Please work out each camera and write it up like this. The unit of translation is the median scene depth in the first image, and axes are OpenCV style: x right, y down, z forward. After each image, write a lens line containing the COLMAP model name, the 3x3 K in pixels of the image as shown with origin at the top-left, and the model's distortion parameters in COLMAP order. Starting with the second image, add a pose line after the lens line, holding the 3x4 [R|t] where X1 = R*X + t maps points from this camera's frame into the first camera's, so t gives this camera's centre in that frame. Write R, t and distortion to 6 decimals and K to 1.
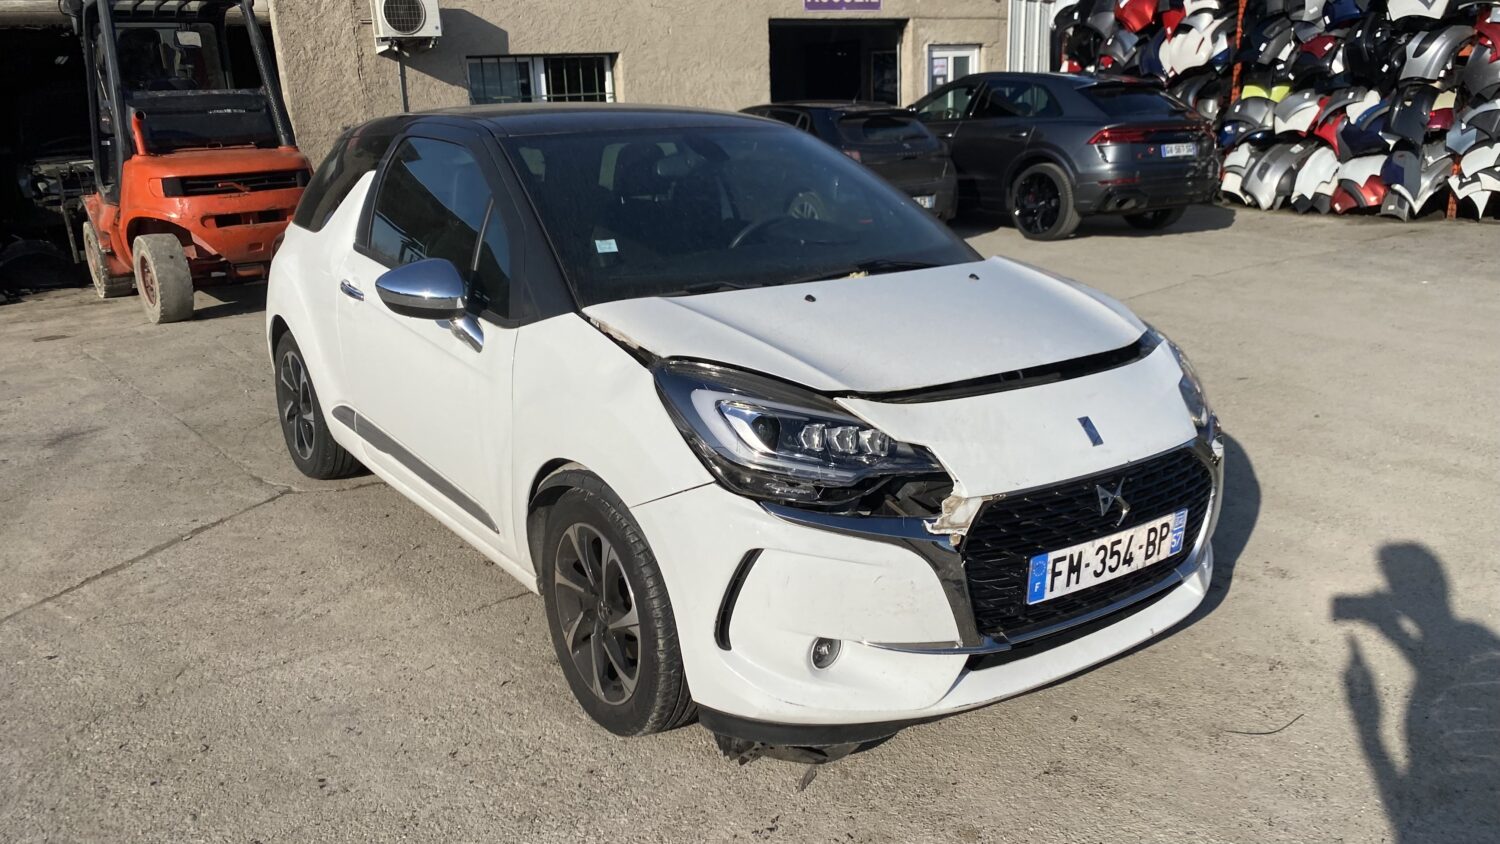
lens RADIAL K [[1112.6, 0, 747.3], [0, 1112.6, 419.9], [0, 0, 1]] dist [-0.004168, 0.008512]
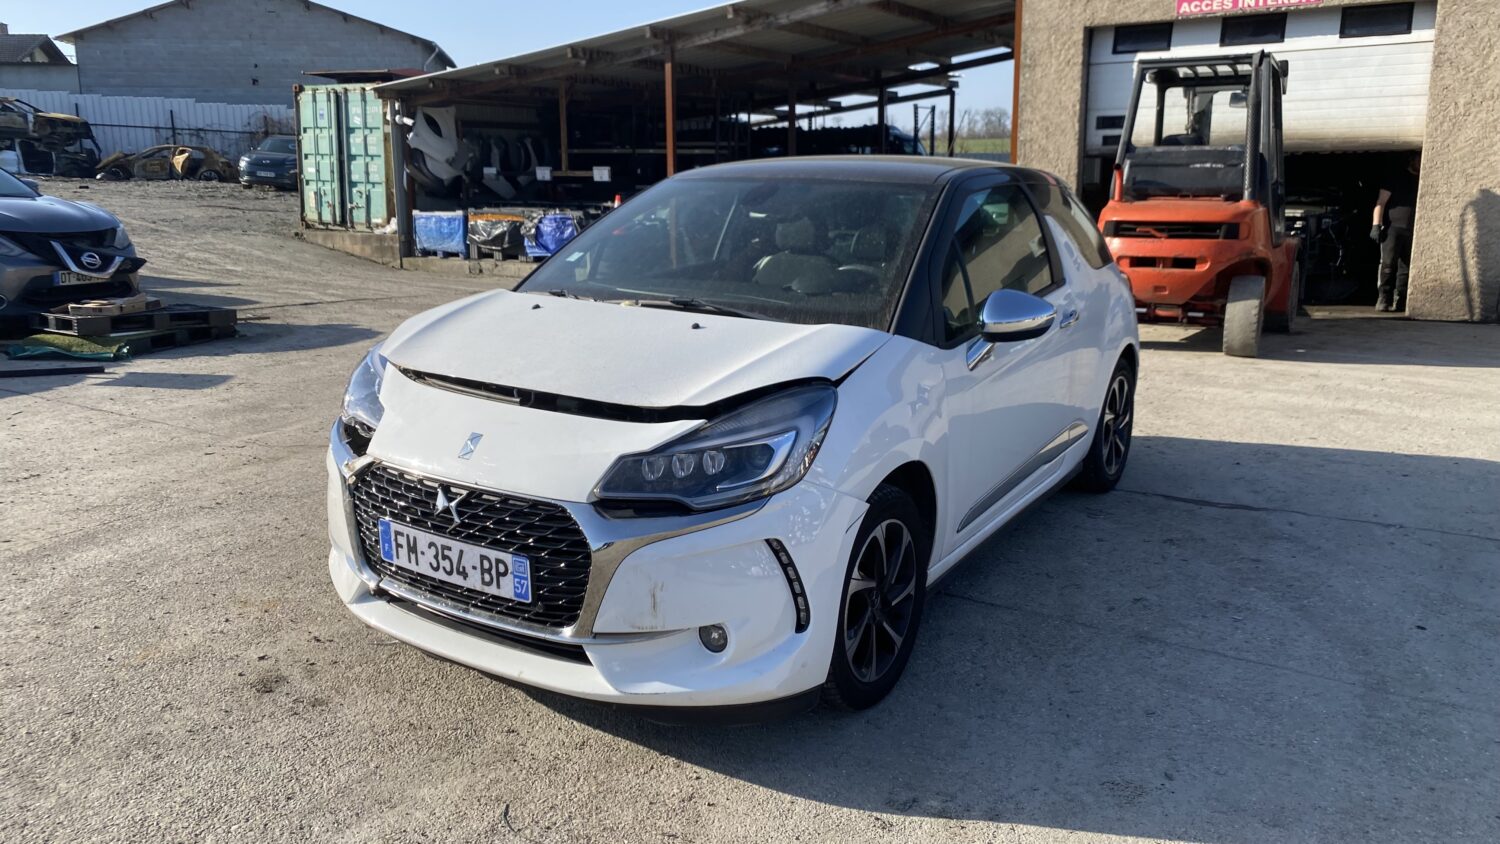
lens RADIAL K [[1111.9, 0, 749.5], [0, 1111.9, 401.5], [0, 0, 1]] dist [0.023472, -0.031447]
pose [[0.407176, 0.215035, -0.887676, 0.961203], [-0.271368, 0.956484, 0.107228, -0.156251], [0.872105, 0.197226, 0.447811, 0.506503]]
